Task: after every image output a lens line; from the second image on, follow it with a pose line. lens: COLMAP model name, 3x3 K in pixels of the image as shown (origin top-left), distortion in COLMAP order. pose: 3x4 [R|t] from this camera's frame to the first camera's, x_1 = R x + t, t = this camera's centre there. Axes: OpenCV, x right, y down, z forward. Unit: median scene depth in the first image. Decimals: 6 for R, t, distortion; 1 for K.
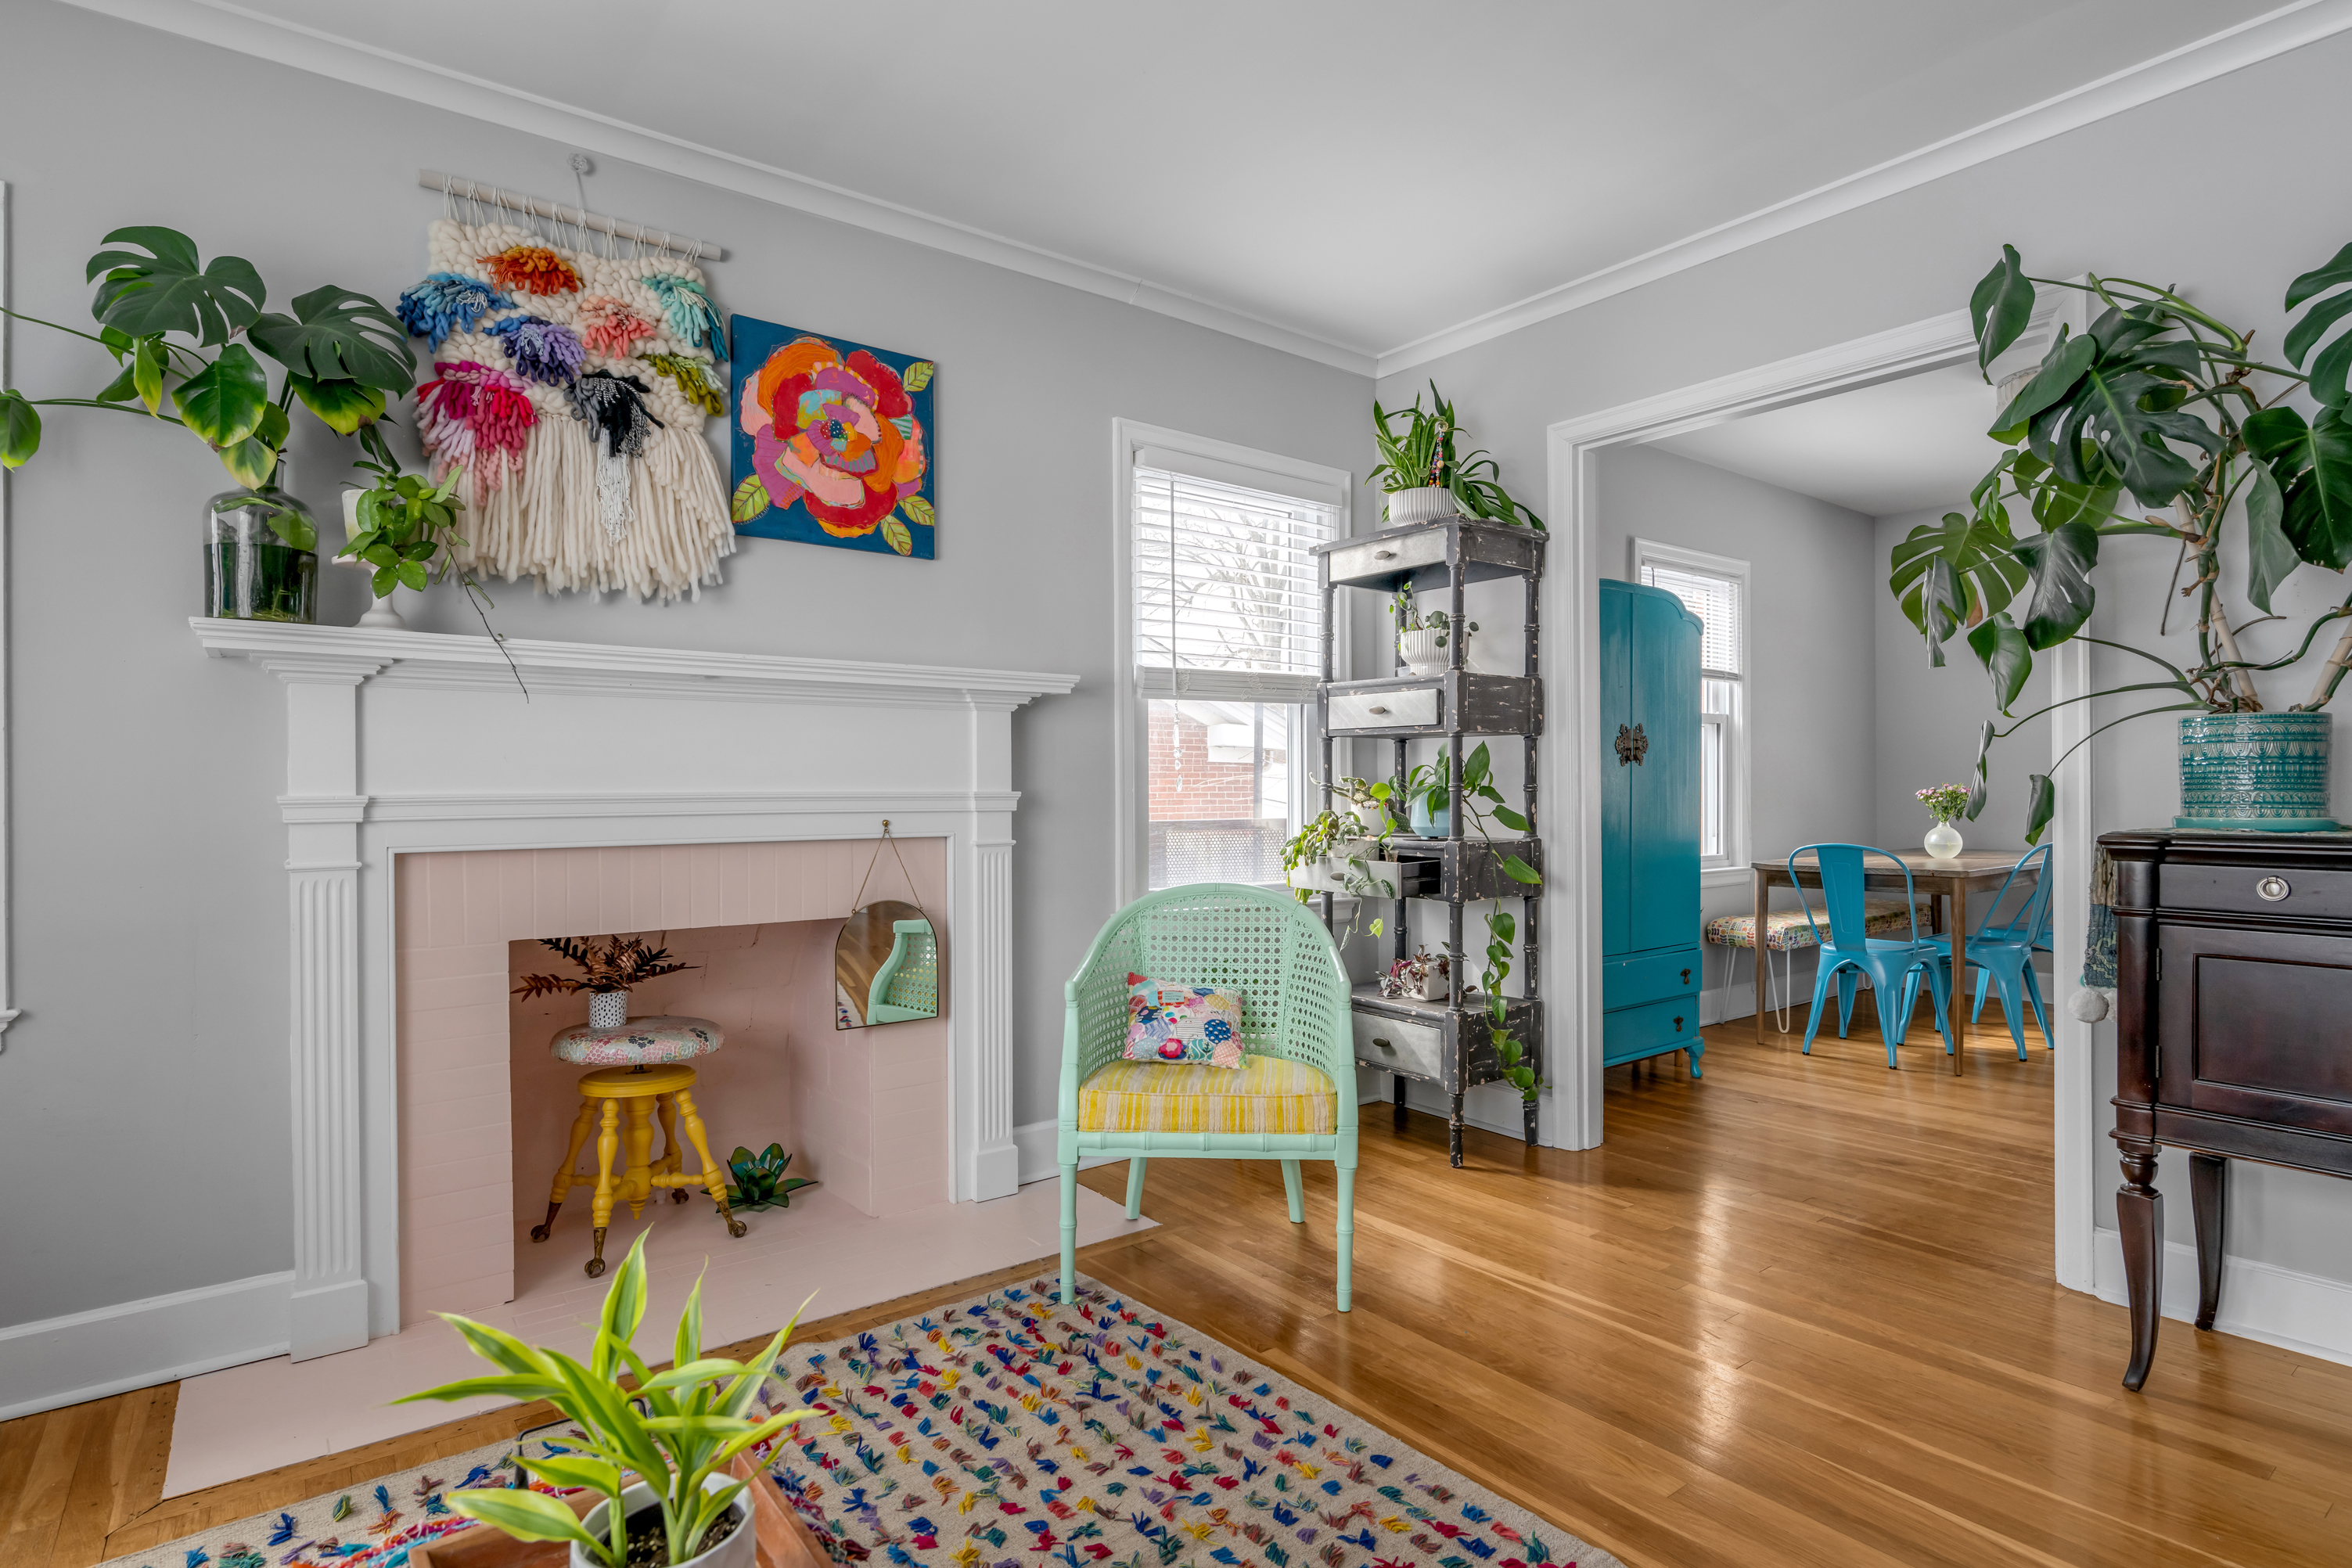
lens RADIAL K [[1201.8, 0, 1178.2], [0, 1201.8, 788.8], [0, 0, 1]] dist [-0.006713, -0.000720]
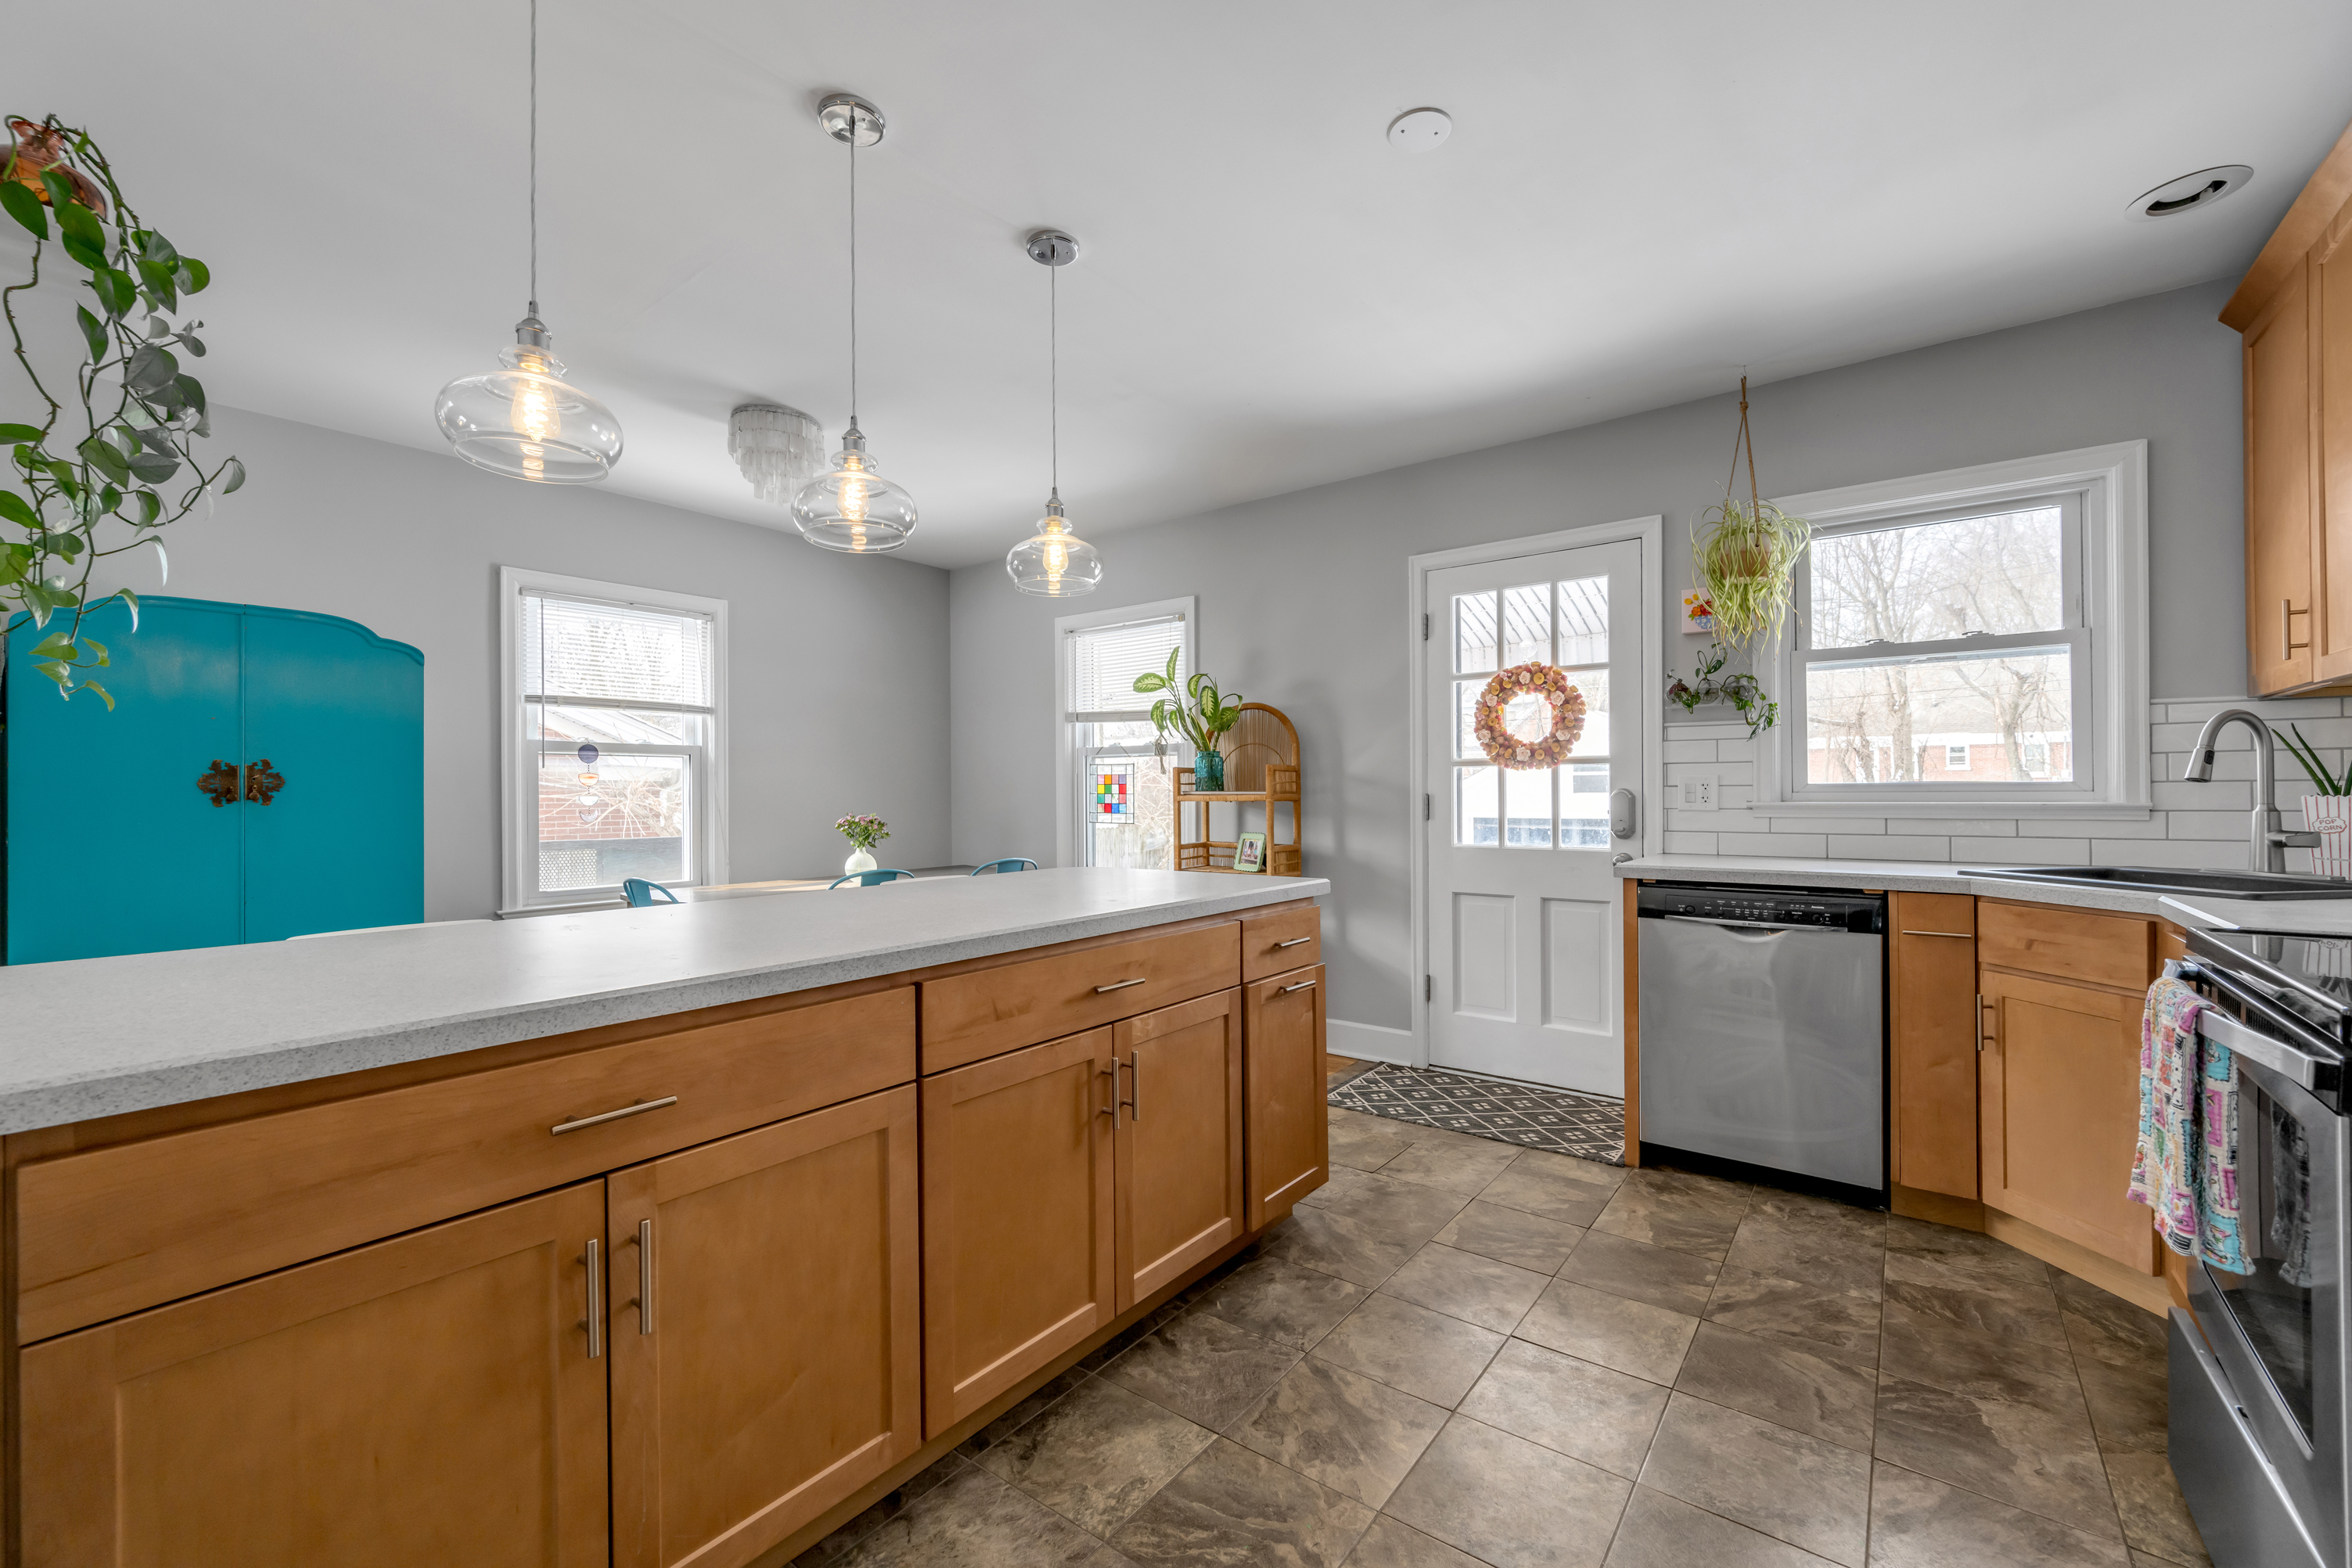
lens RADIAL K [[950.2, 0, 1177.3], [0, 950.2, 791.2], [0, 0, 1]] dist [-0.001652, 0.000239]
pose [[0.965699, -0.002179, 0.259653, 1.226999], [0.002613, 0.999996, -0.001326, -0.038660], [-0.259649, 0.001959, 0.965701, 0.176534]]
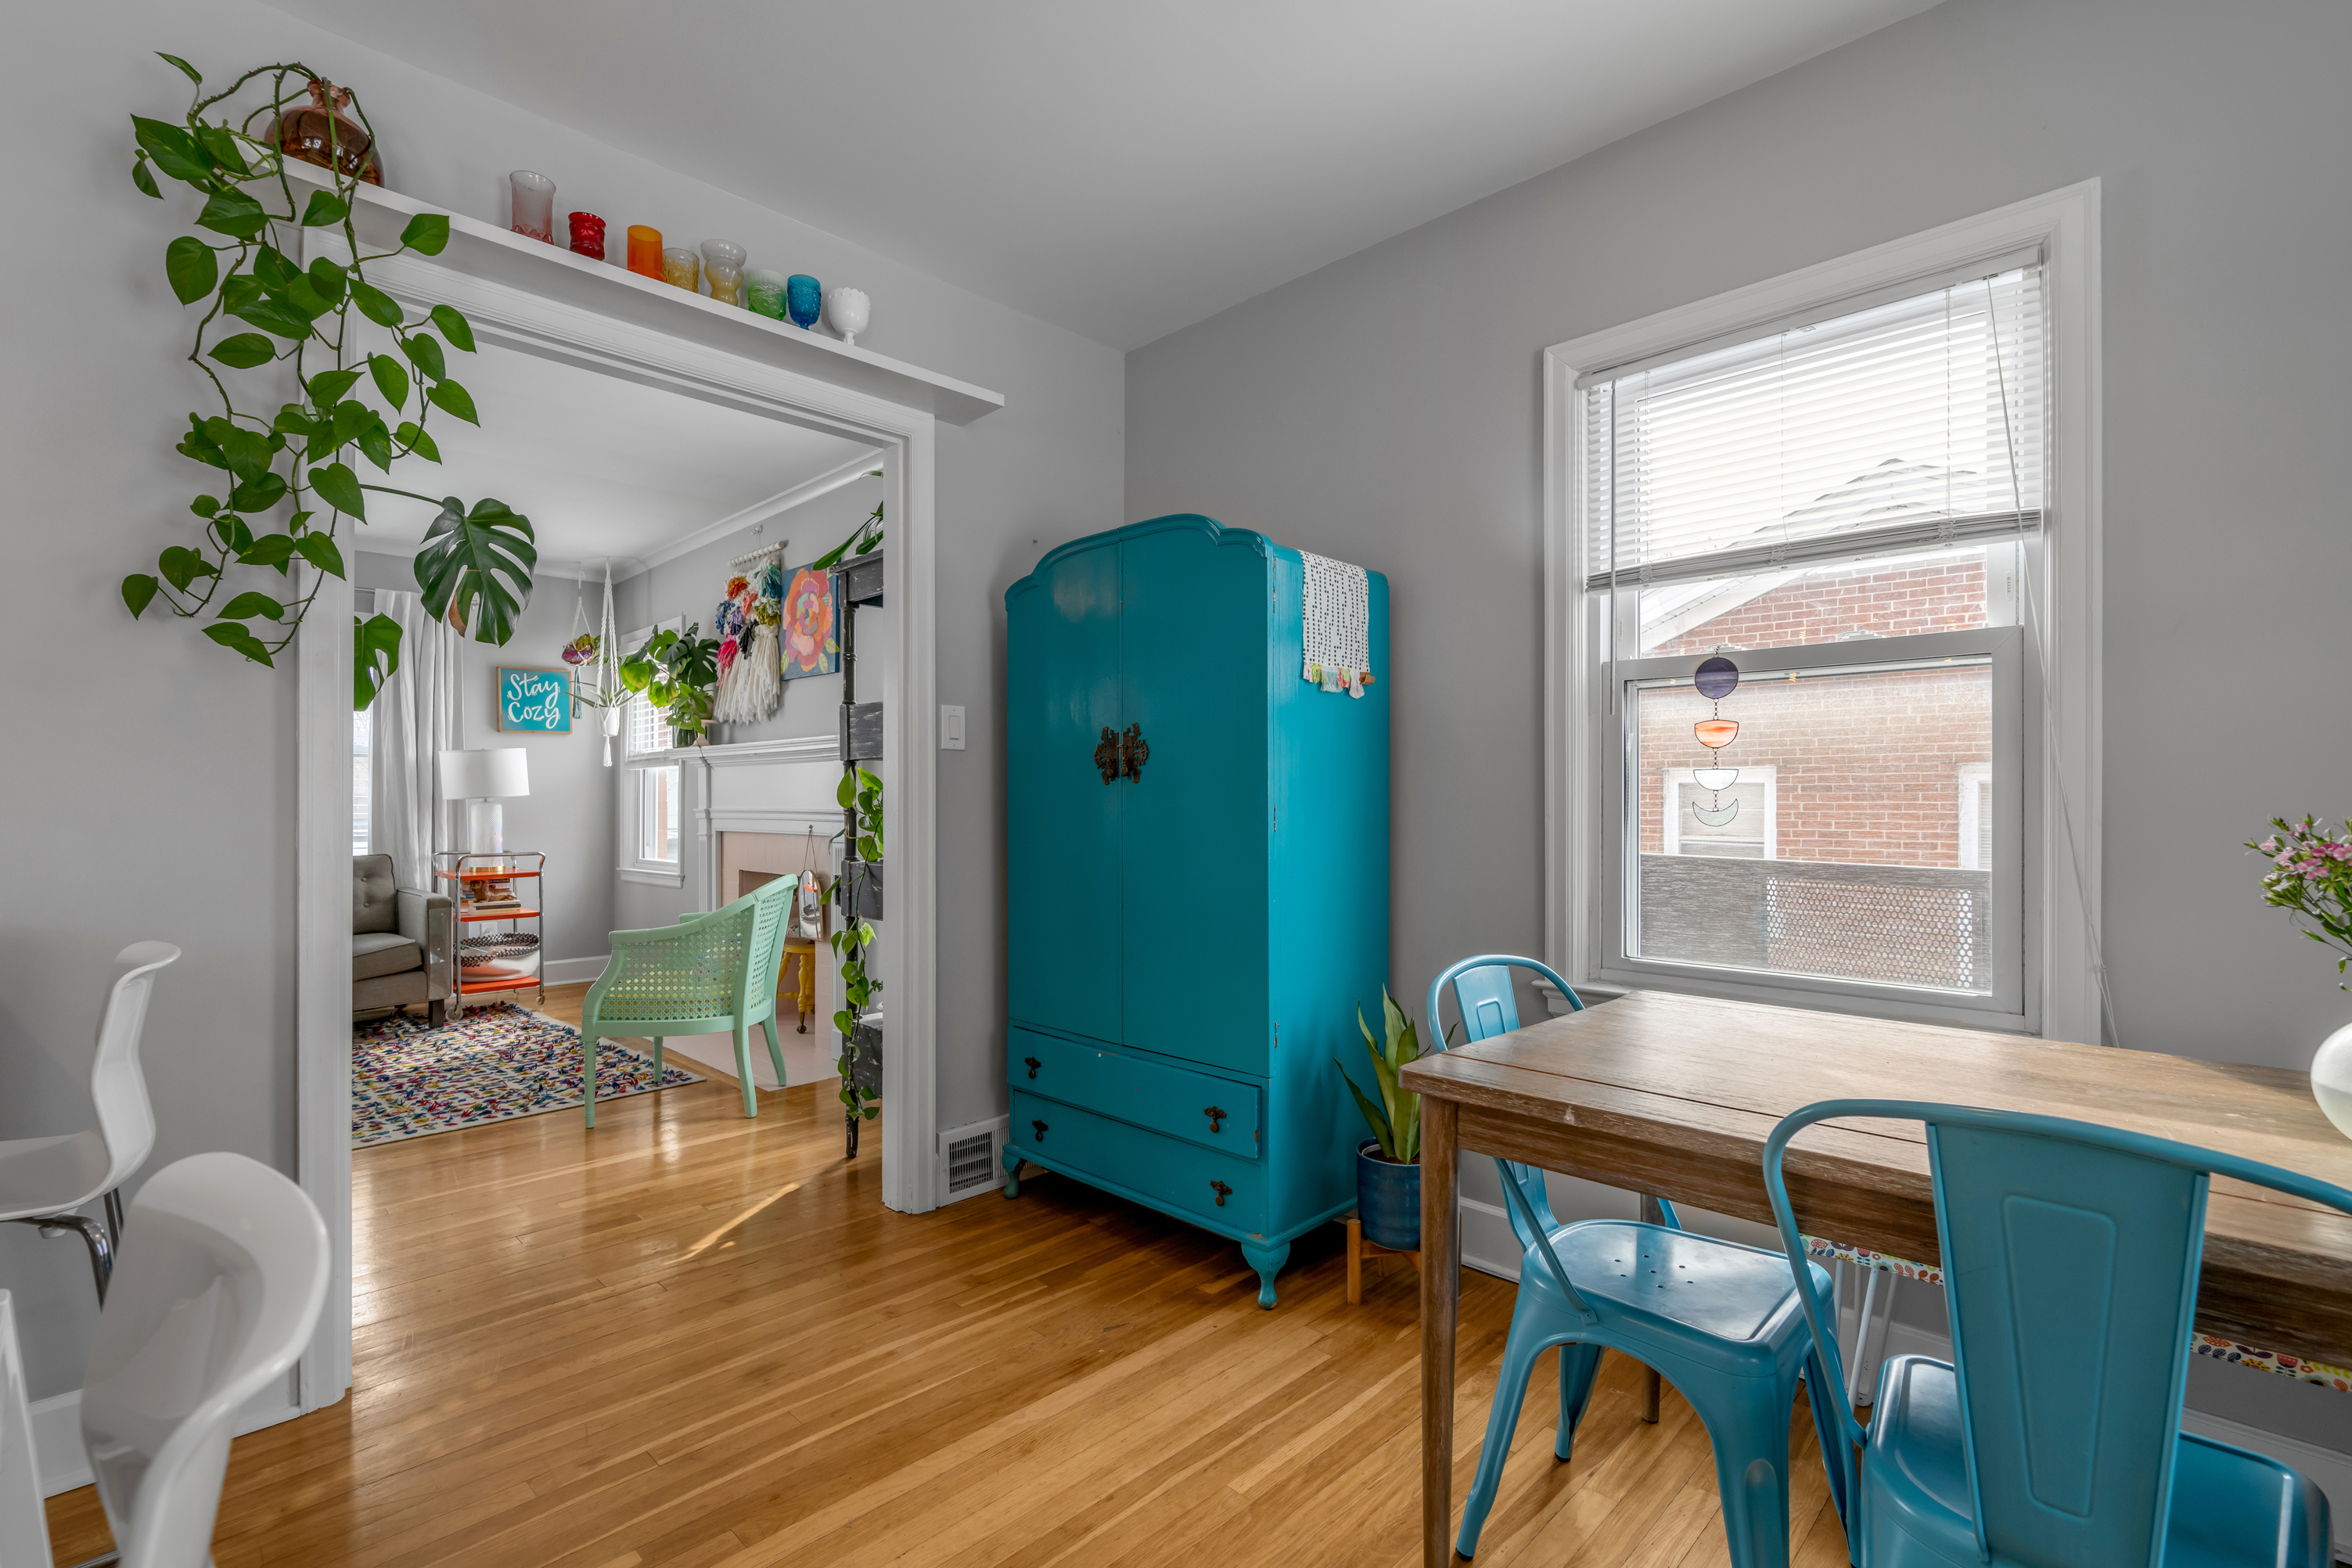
lens RADIAL K [[1057.1, 0, 1181.4], [0, 1057.1, 797.3], [0, 0, 1]] dist [-0.003140, -0.000346]
pose [[0.154045, -0.000027, -0.988064, 1.412528], [-0.002095, 0.999998, -0.000354, -0.016165], [0.988062, 0.002124, 0.154044, 1.316093]]
